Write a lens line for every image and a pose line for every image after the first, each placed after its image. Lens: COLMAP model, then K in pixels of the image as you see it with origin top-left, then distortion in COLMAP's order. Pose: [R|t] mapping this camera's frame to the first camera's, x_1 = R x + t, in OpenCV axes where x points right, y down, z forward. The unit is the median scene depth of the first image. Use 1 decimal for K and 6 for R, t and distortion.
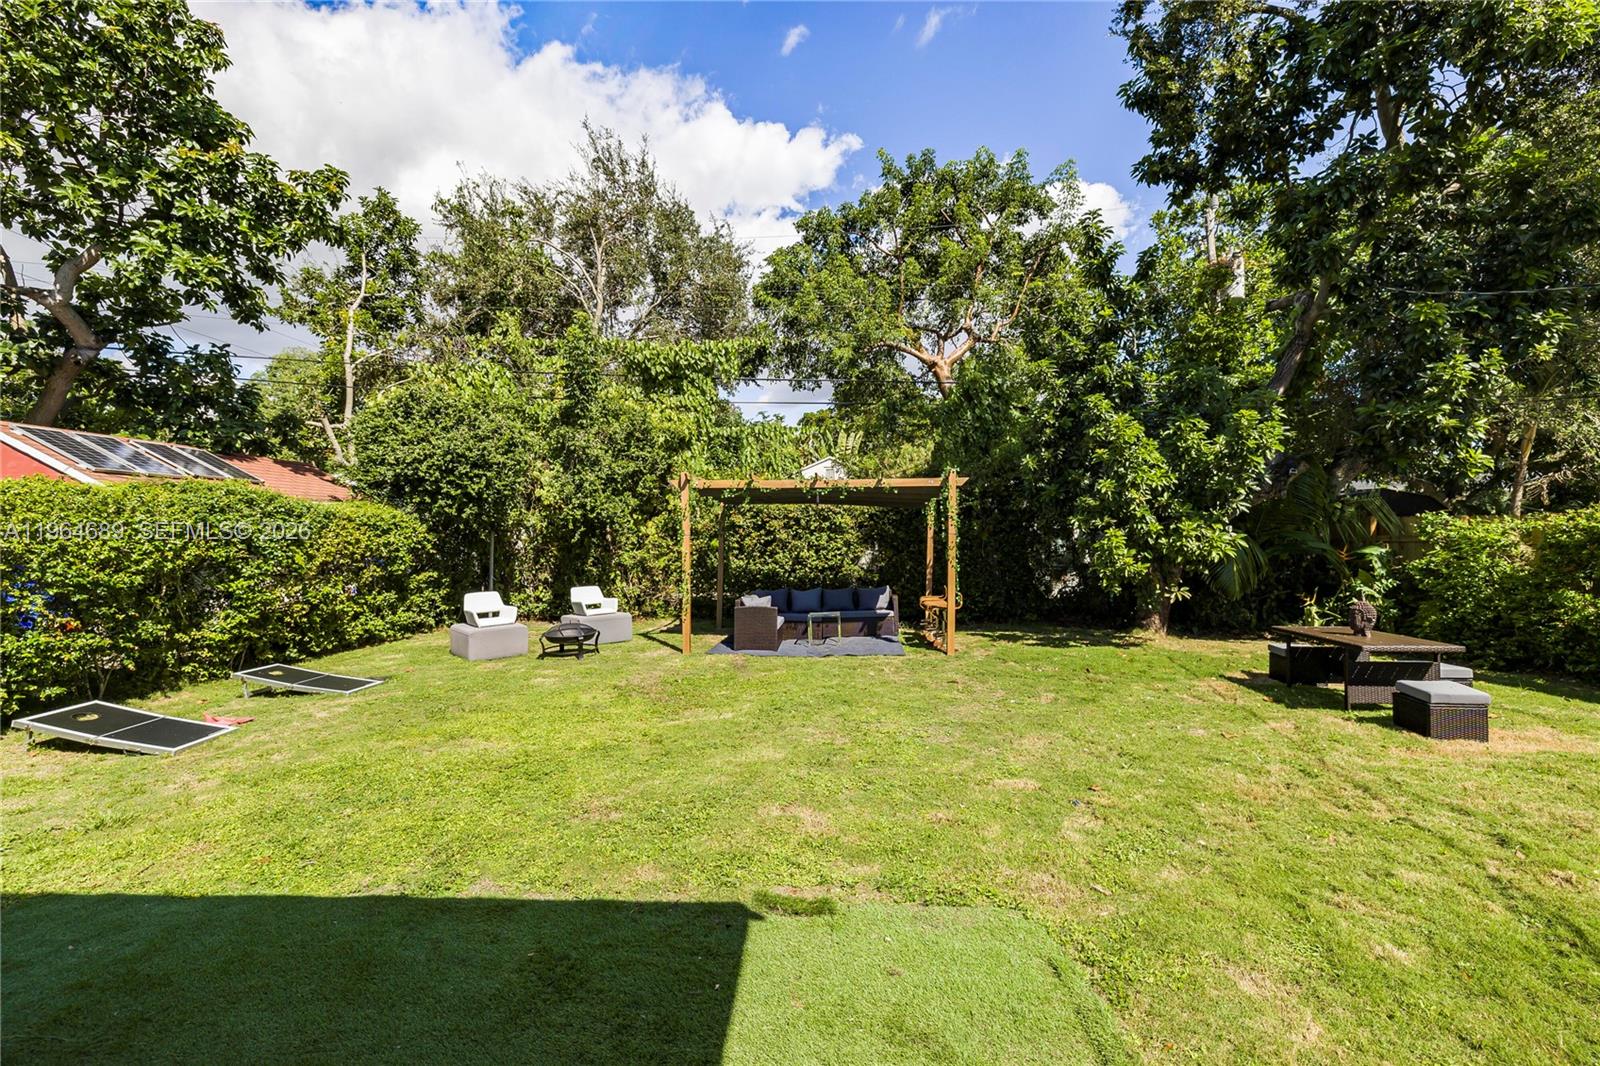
lens RADIAL K [[668.2, 0, 801.0], [0, 668.2, 529.3], [0, 0, 1]] dist [-0.000693, 0.000744]
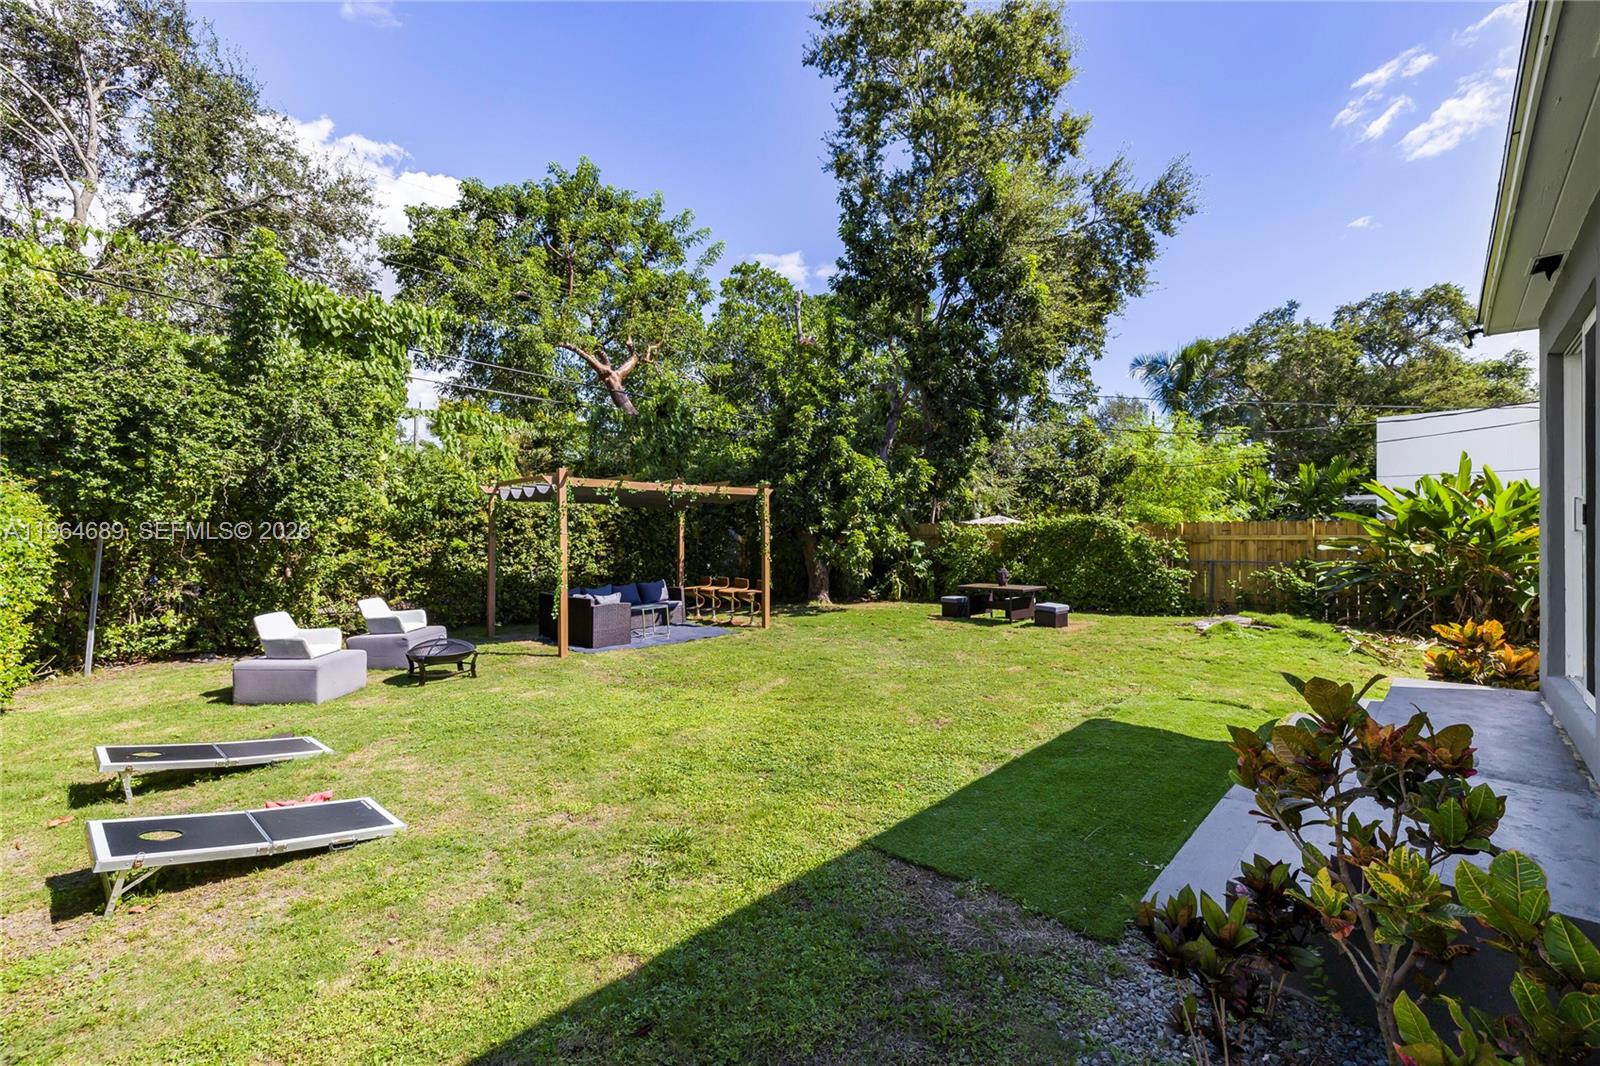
lens RADIAL K [[668.2, 0, 802.7], [0, 668.2, 536.3], [0, 0, 1]] dist [-0.000693, 0.000744]
pose [[0.664380, -0.002529, 0.747391, -0.629399], [-0.005470, 0.999951, 0.008246, 0.002000], [-0.747375, -0.009567, 0.664333, 0.096569]]
